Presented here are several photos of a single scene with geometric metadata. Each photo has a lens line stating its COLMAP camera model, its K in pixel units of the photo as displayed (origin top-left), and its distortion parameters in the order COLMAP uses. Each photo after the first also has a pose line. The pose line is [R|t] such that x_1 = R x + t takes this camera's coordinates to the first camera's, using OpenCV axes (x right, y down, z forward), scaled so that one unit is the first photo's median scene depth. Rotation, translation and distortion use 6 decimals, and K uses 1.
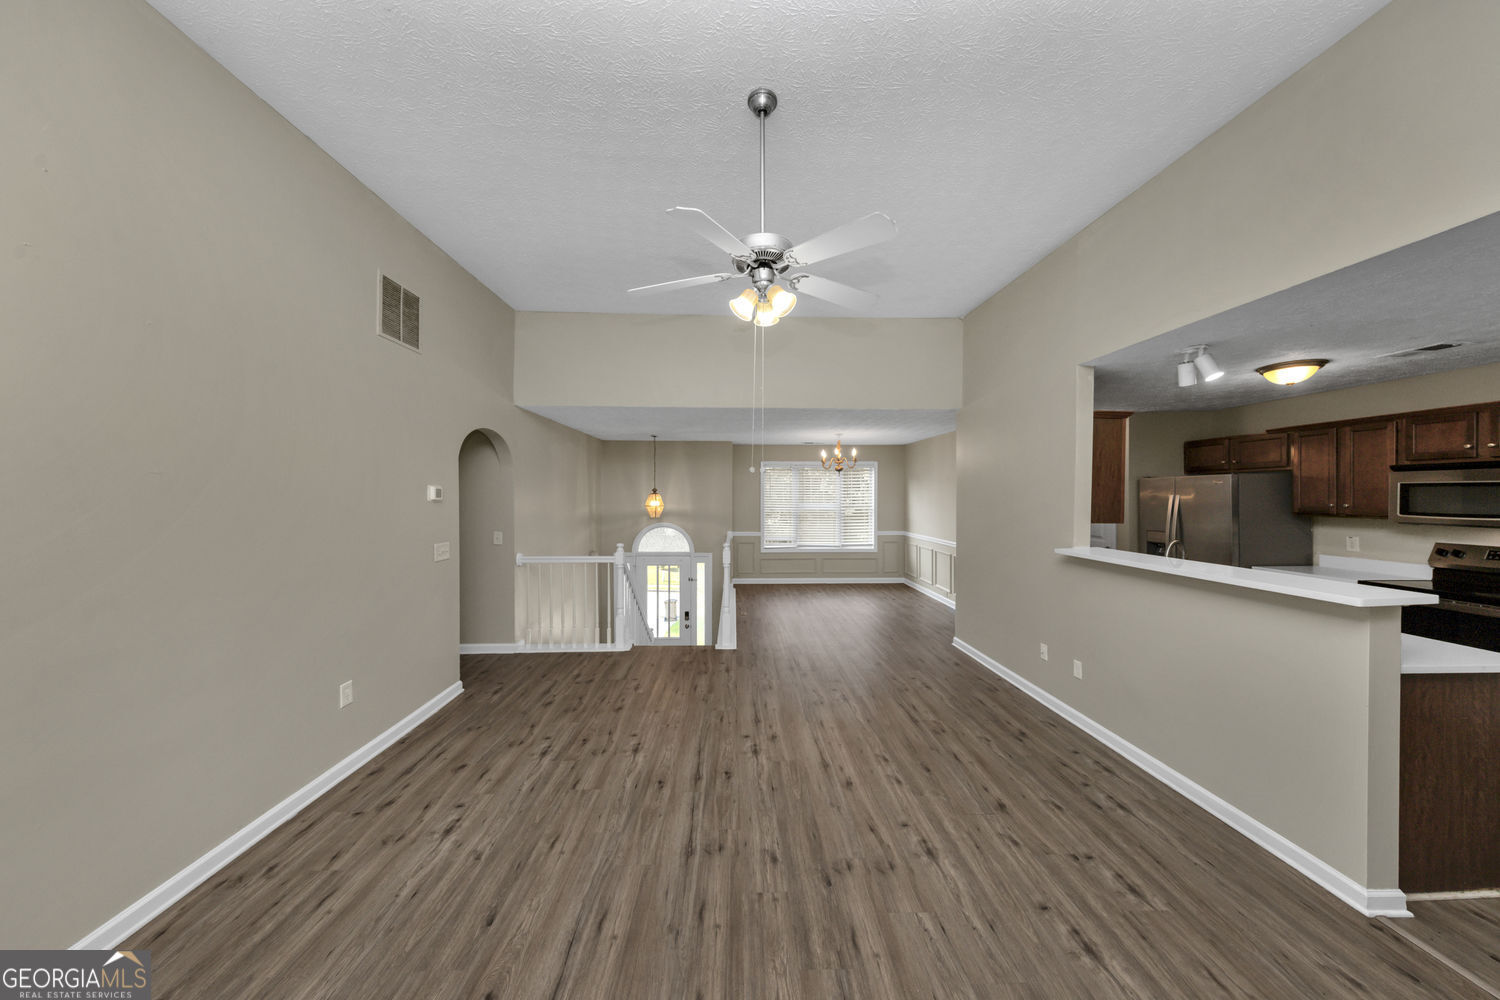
lens RADIAL K [[478.1, 0, 750.9], [0, 478.1, 495.3], [0, 0, 1]] dist [0.006948, -0.000141]
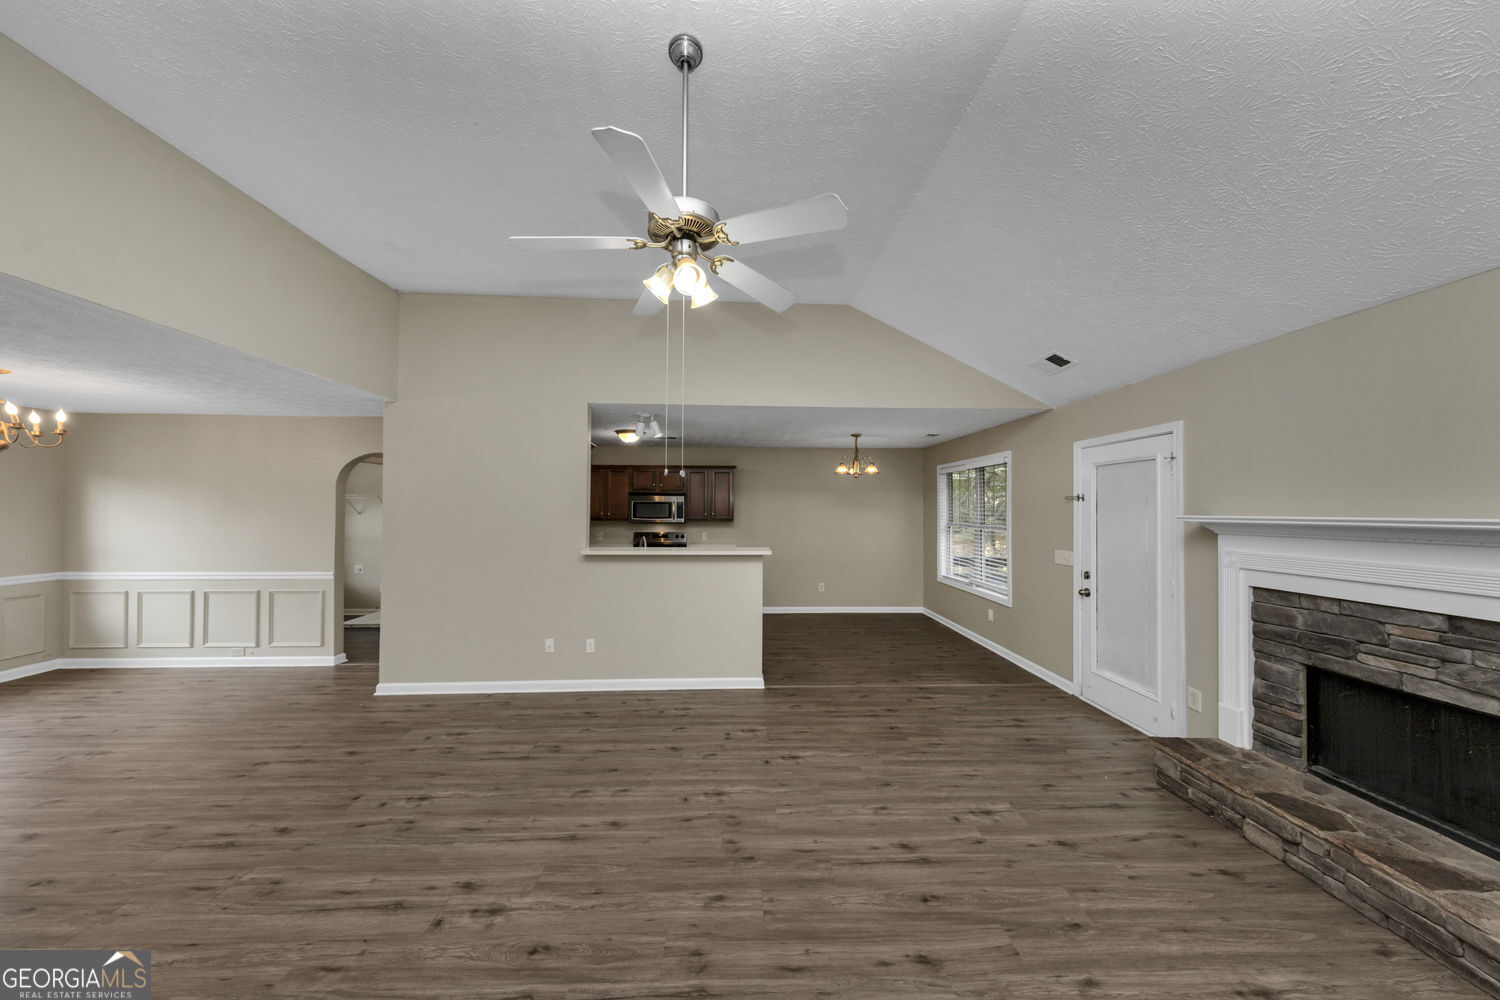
lens RADIAL K [[478.1, 0, 742.6], [0, 478.1, 507.9], [0, 0, 1]] dist [0.006948, -0.000141]
pose [[-0.003300, 0.005943, 0.999977, -0.832336], [-0.007079, 0.999957, -0.005967, 0.018953], [-0.999970, -0.007098, -0.003258, 0.920941]]
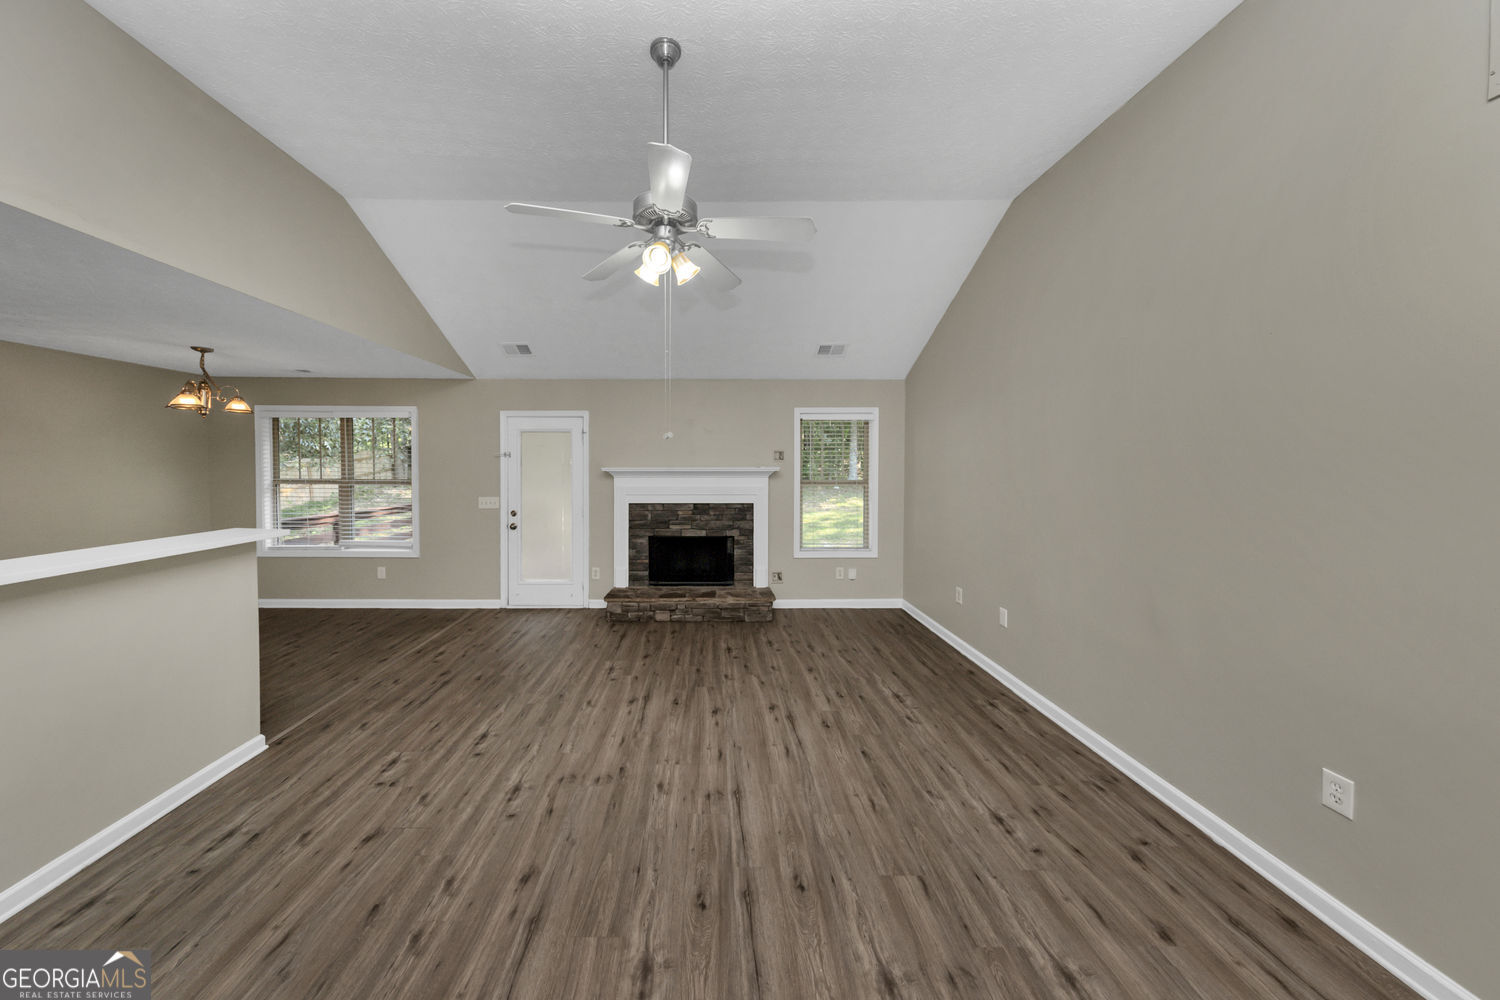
lens RADIAL K [[478.1, 0, 721.7], [0, 478.1, 495.9], [0, 0, 1]] dist [0.006948, -0.000141]
pose [[-0.999951, -0.000516, 0.009855, -0.101050], [0.000130, 0.997854, 0.065482, 0.006645], [-0.009867, 0.065481, -0.997805, 1.980486]]
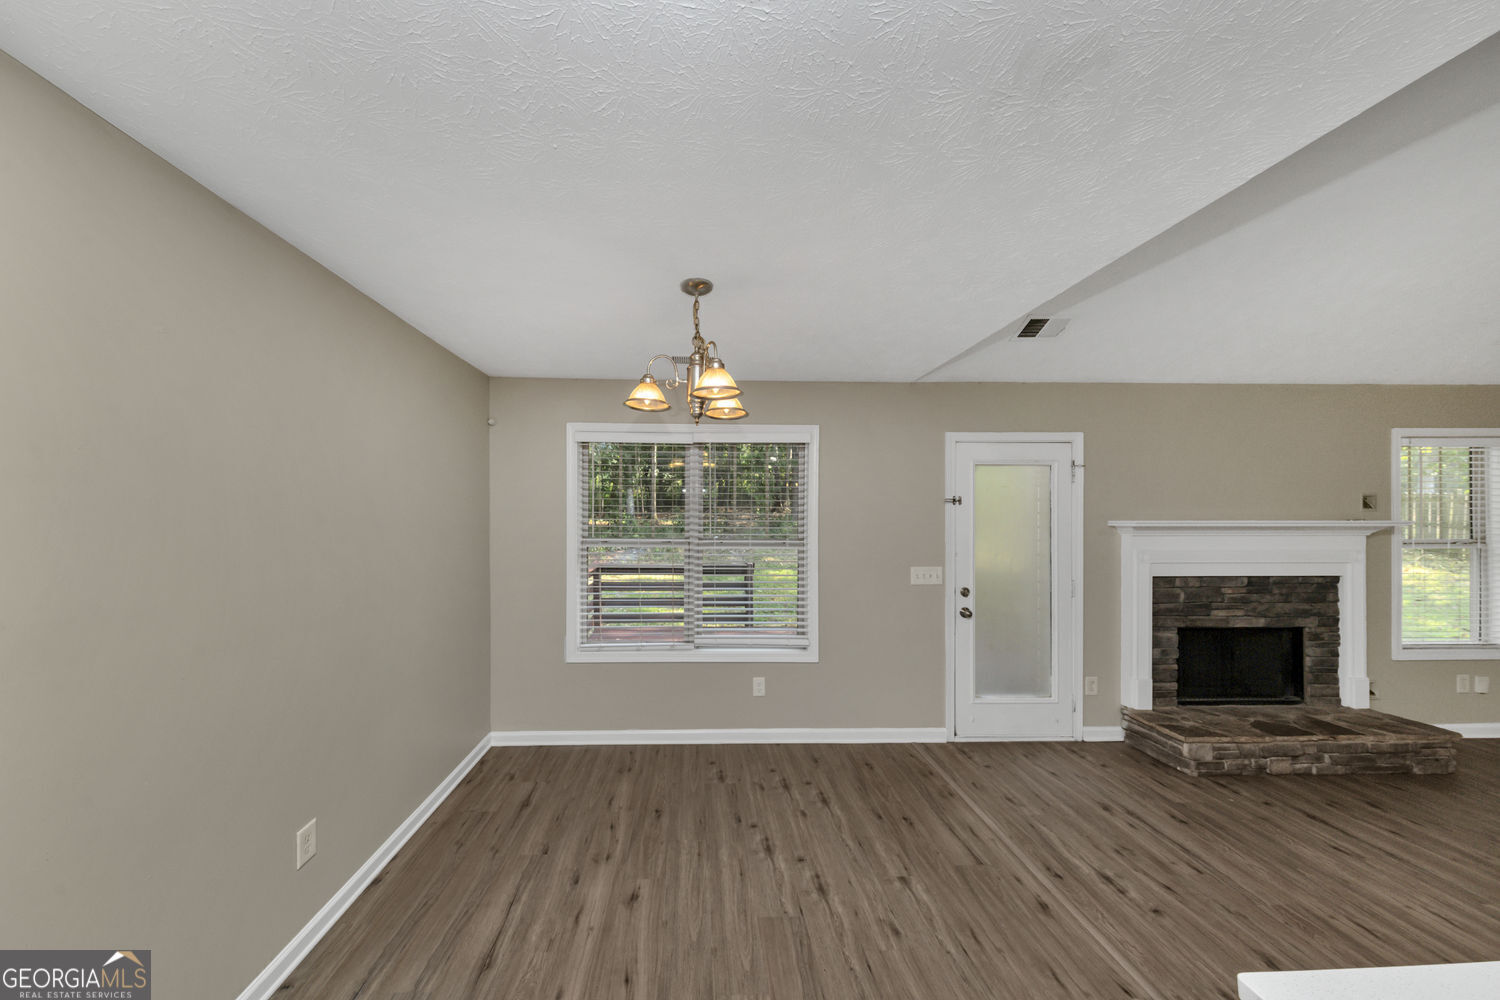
lens RADIAL K [[478.1, 0, 710.0], [0, 478.1, 518.1], [0, 0, 1]] dist [0.006948, -0.000141]
pose [[-0.999901, -0.000579, -0.014044, 1.808355], [-0.000534, 0.999995, -0.003174, 0.019597], [0.014046, -0.003166, -0.999896, 1.140260]]
